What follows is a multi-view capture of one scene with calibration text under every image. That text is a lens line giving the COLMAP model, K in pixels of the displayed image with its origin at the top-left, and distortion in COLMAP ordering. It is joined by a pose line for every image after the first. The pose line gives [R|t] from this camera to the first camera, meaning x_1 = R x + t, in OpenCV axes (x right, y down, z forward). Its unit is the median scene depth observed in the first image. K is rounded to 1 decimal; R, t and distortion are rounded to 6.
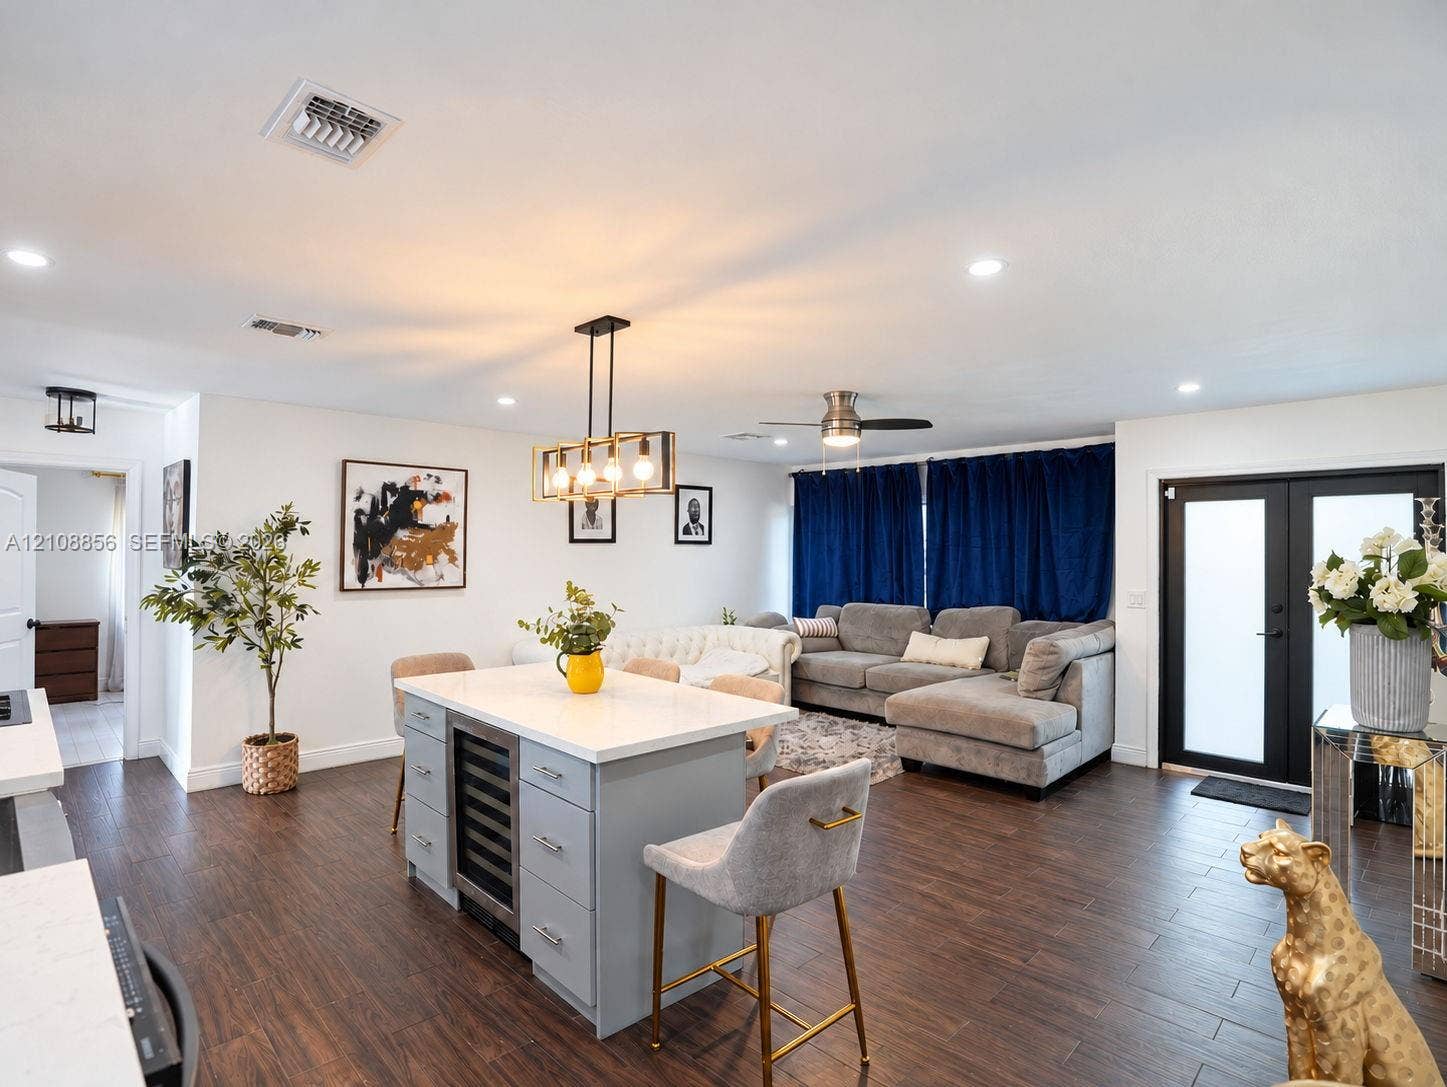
lens RADIAL K [[761.7, 0, 723.5], [0, 761.7, 543.5], [0, 0, 1]] dist [-0.001921, -0.000189]
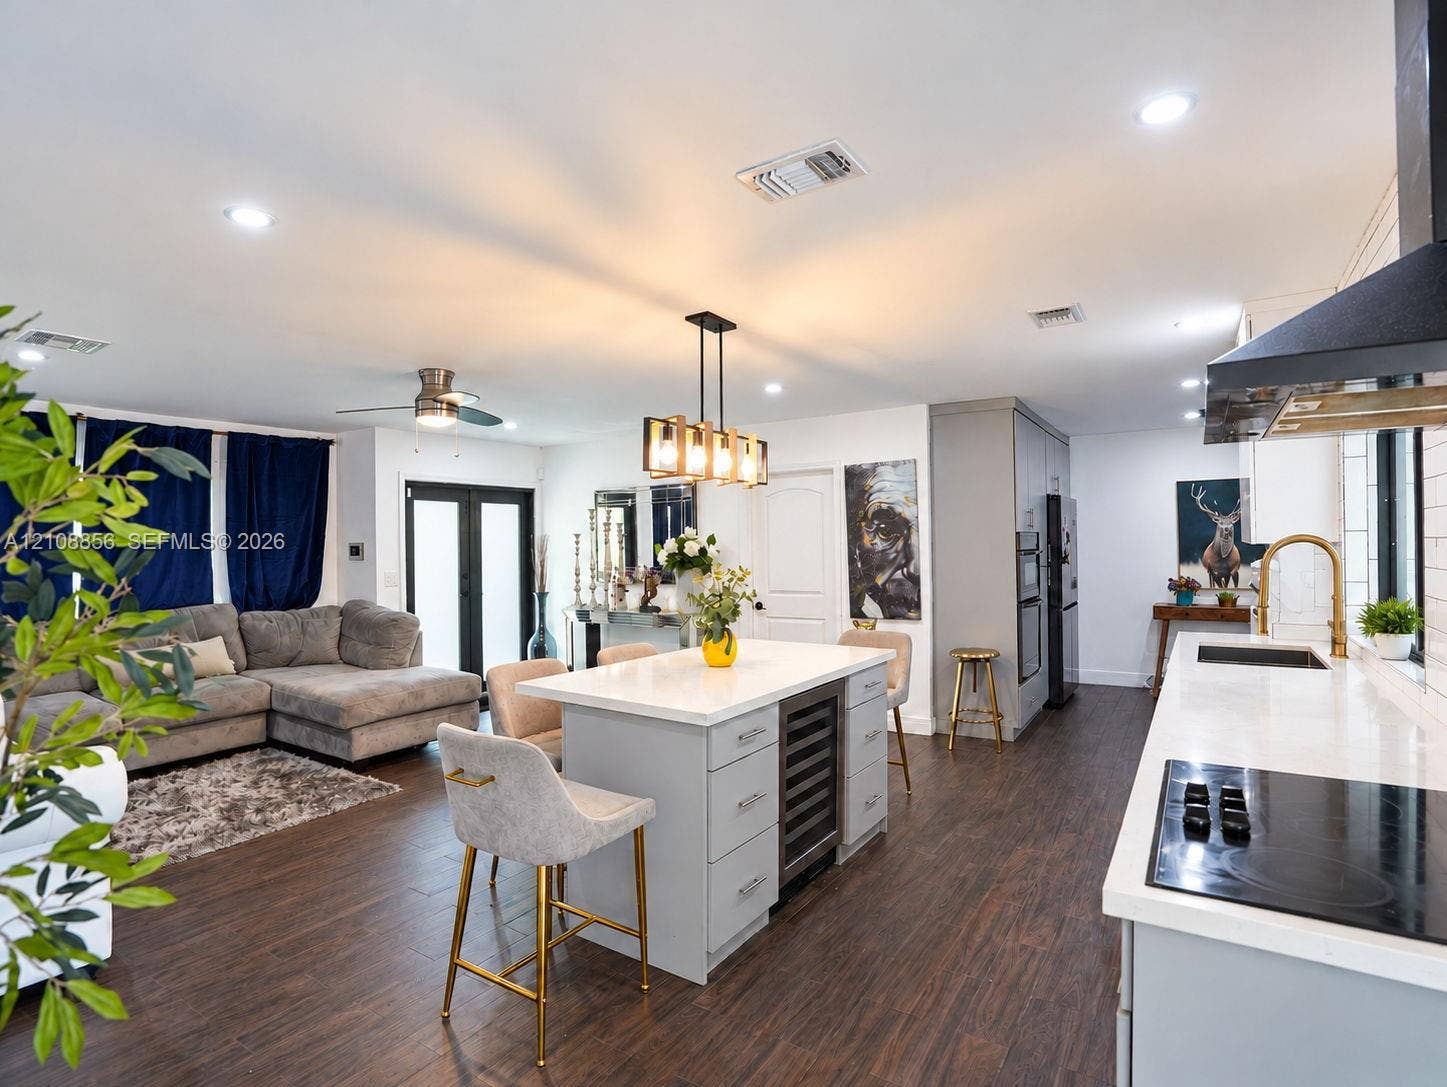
lens RADIAL K [[739.4, 0, 723.5], [0, 739.4, 543.5], [0, 0, 1]] dist [0.000572, 0.000031]
pose [[-0.226888, -0.008902, 0.973880, -0.843450], [0.002938, 0.999947, 0.009825, 0.009894], [-0.973916, 0.005090, -0.226850, 0.879473]]
